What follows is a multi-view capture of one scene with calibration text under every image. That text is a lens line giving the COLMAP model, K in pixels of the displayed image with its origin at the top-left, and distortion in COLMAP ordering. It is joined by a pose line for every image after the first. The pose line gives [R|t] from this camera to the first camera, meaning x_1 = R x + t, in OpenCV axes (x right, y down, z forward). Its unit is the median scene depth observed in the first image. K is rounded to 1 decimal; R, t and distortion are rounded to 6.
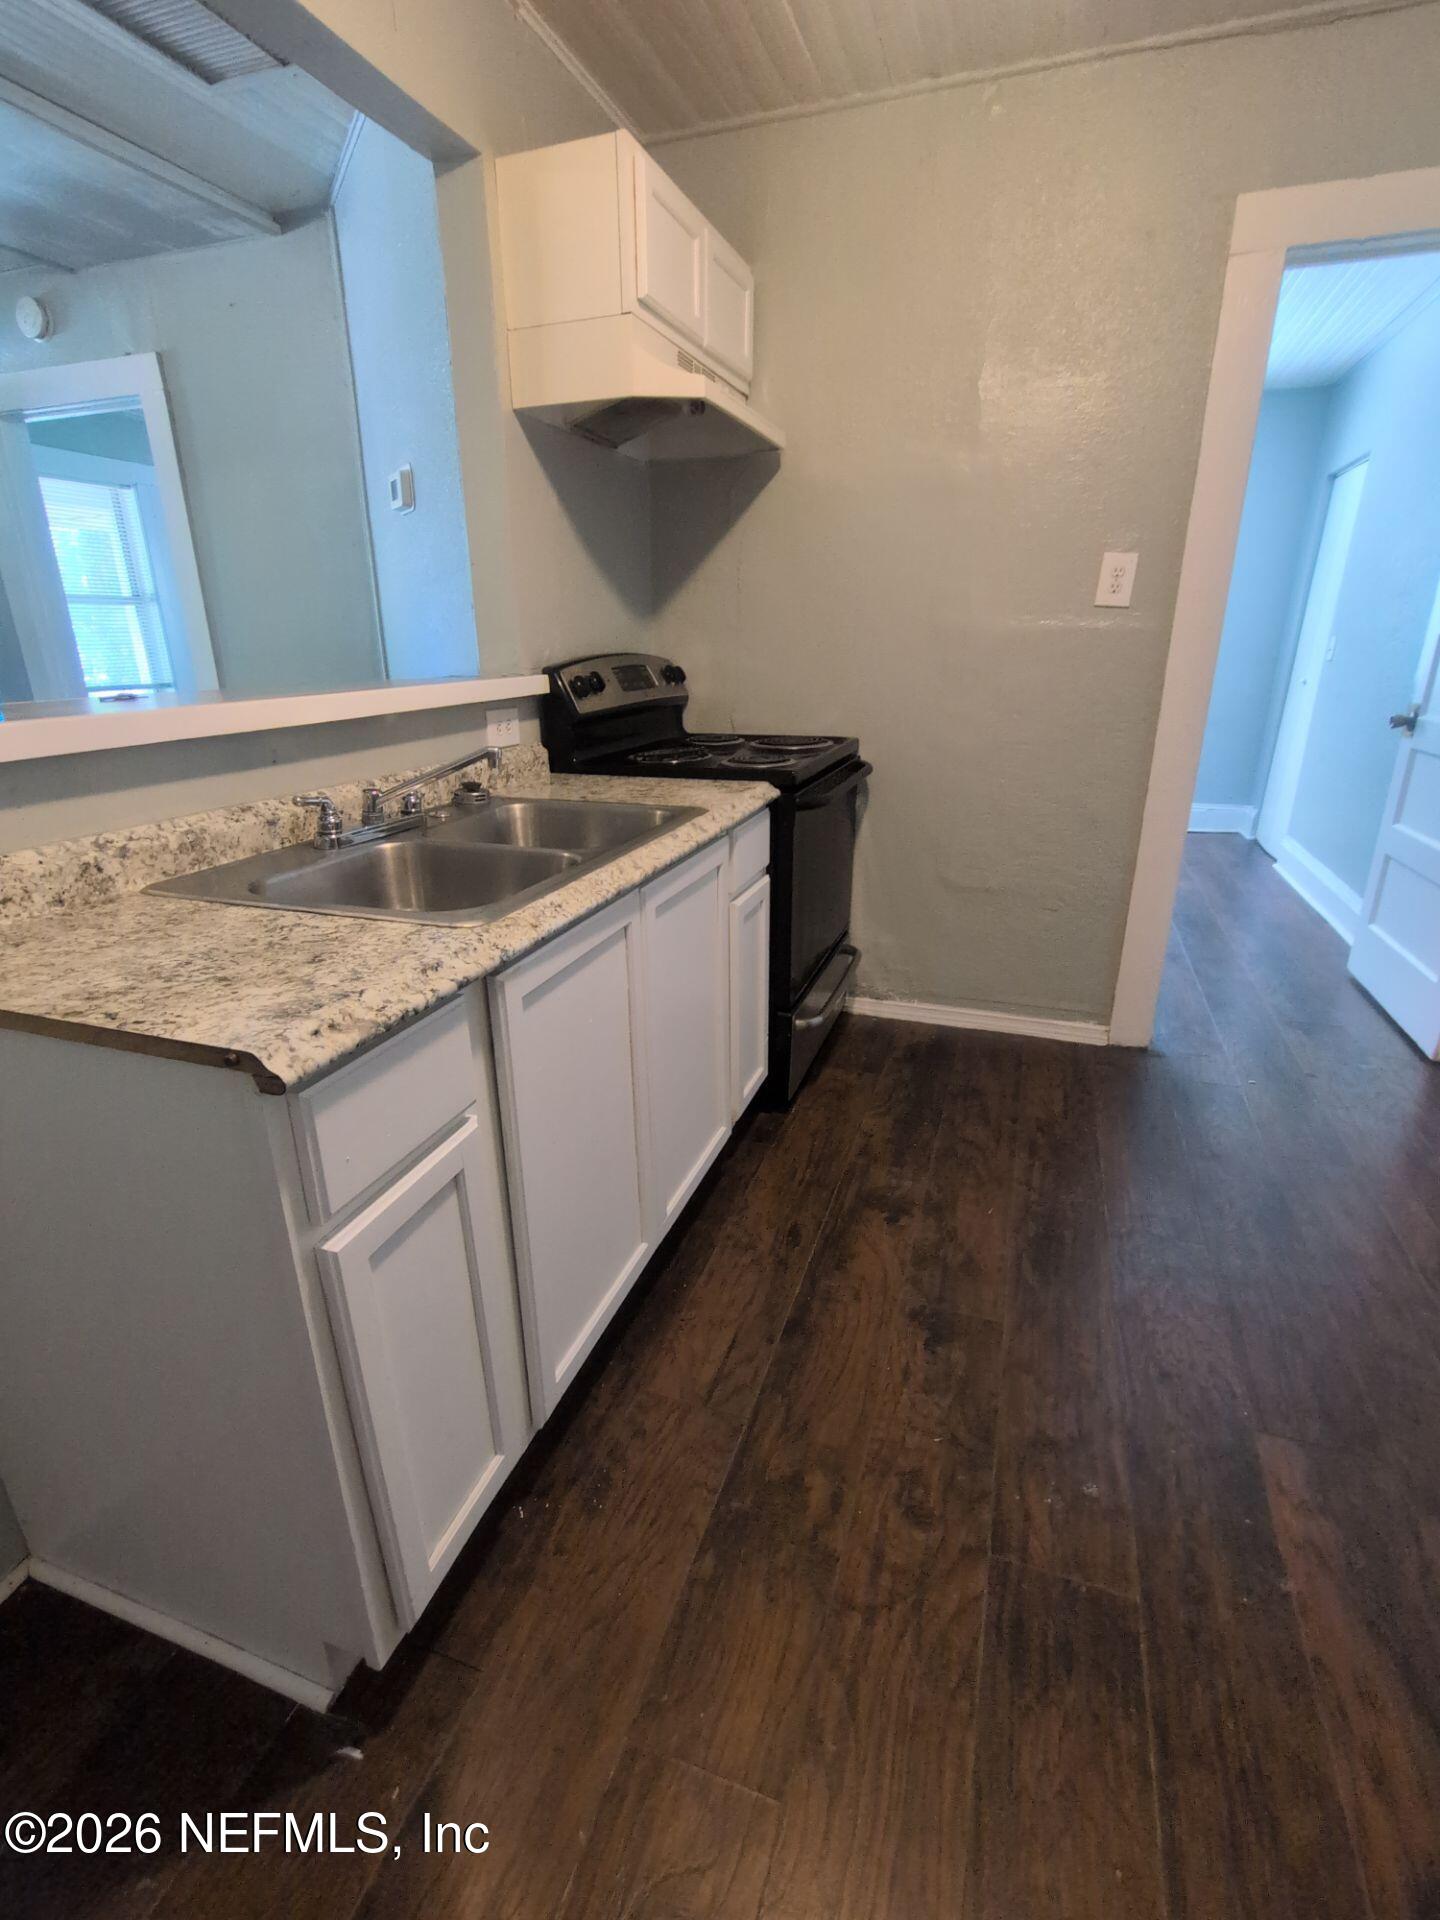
lens RADIAL K [[898.1, 0, 722.5], [0, 898.1, 957.9], [0, 0, 1]] dist [0.010615, -0.001261]
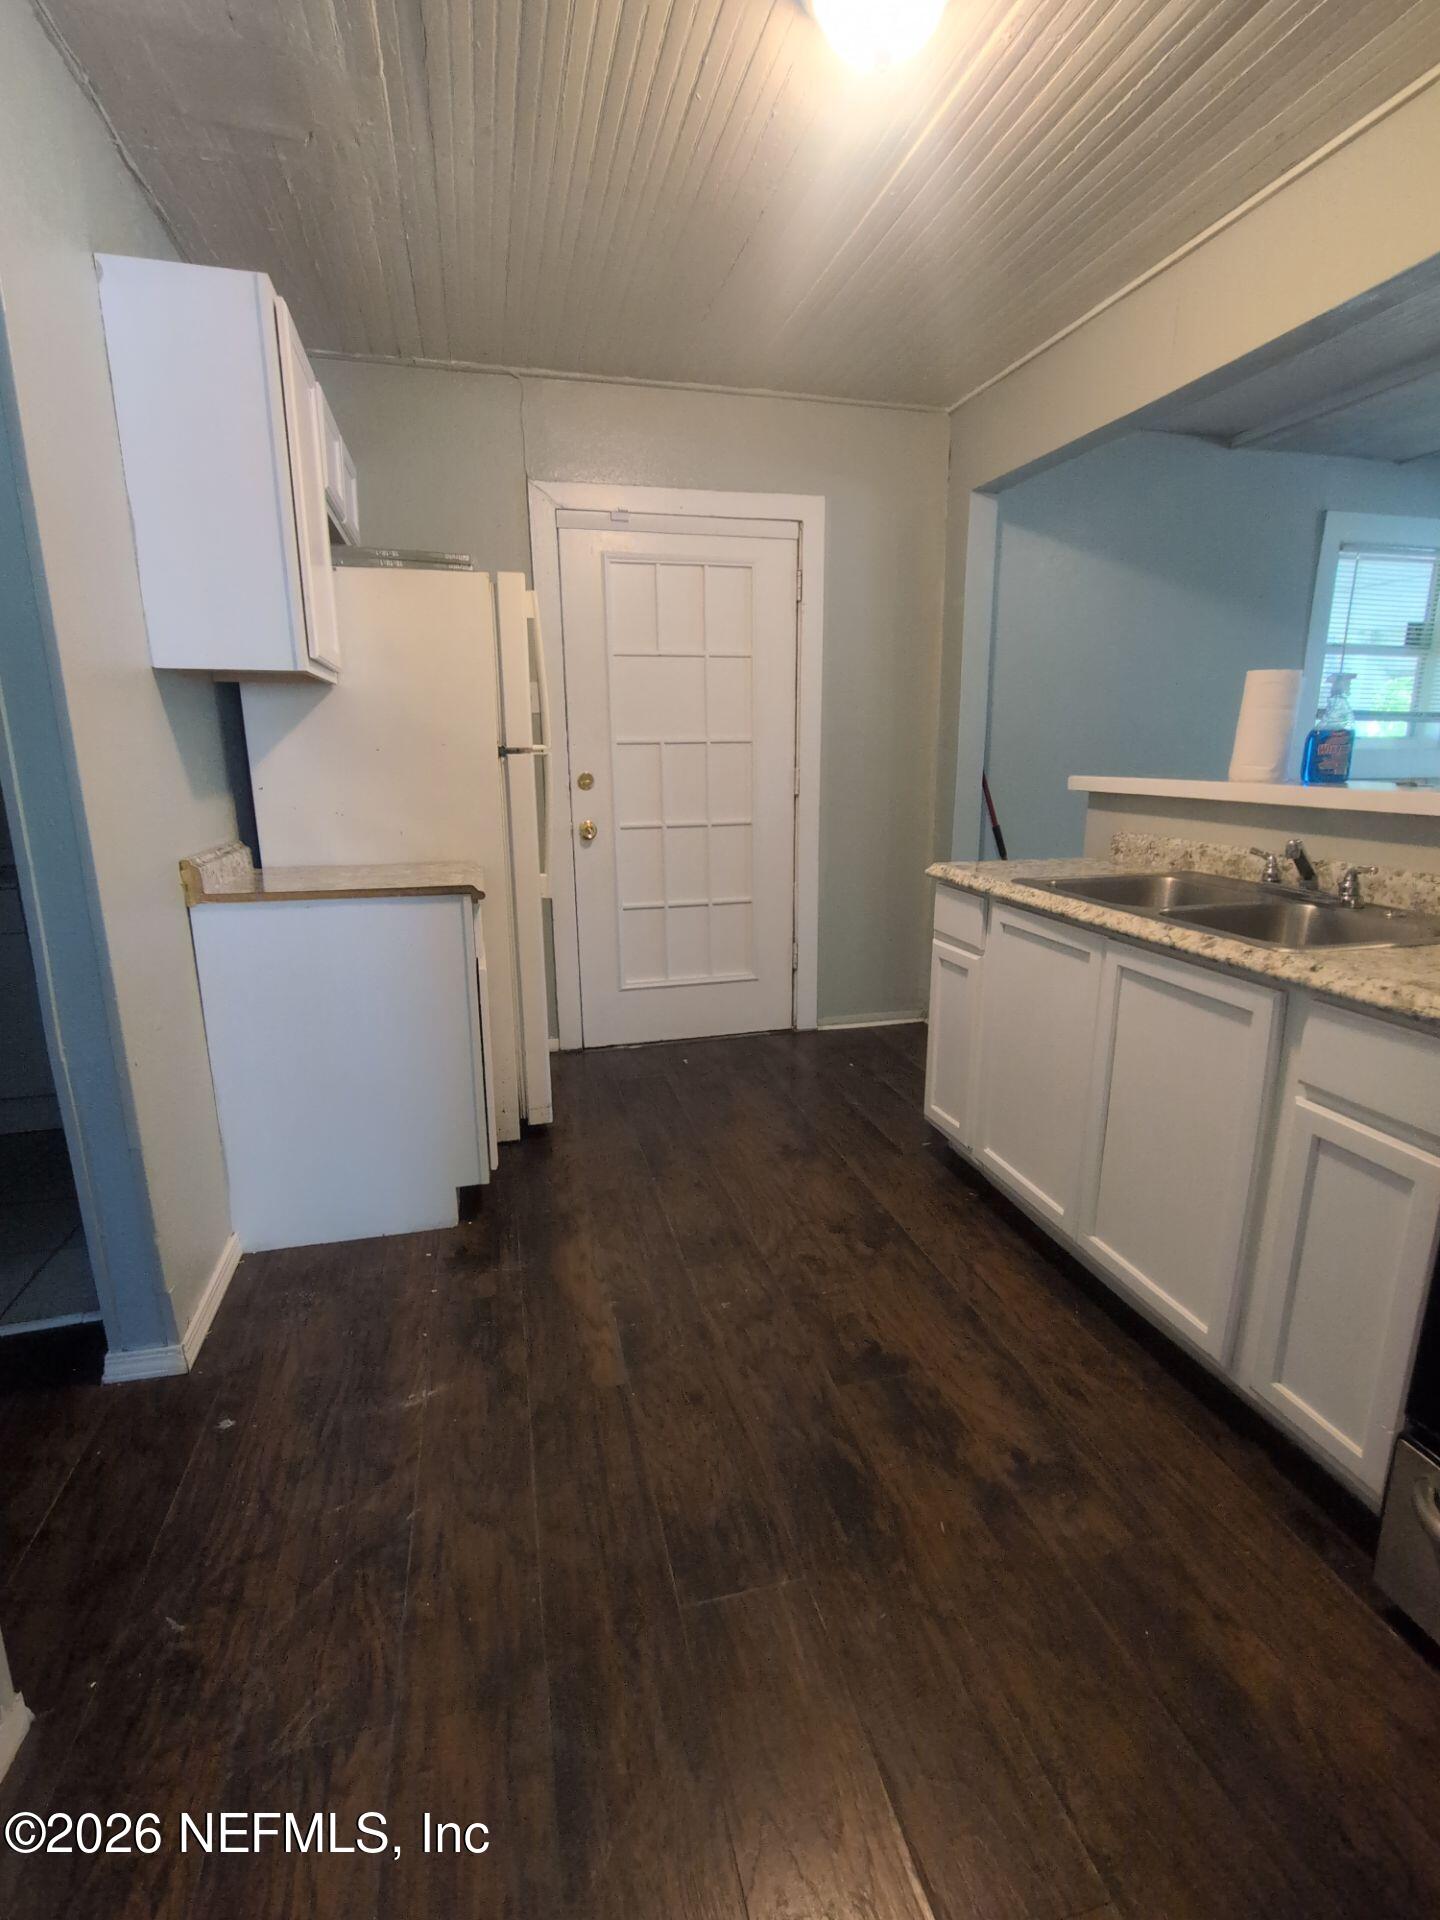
lens RADIAL K [[898.1, 0, 722.5], [0, 898.1, 957.9], [0, 0, 1]] dist [0.010615, -0.001261]
pose [[-0.832143, 0.139055, -0.536845, 1.057067], [-0.180543, 0.847383, 0.499345, -0.595307], [0.524350, 0.512450, -0.680038, 1.602479]]
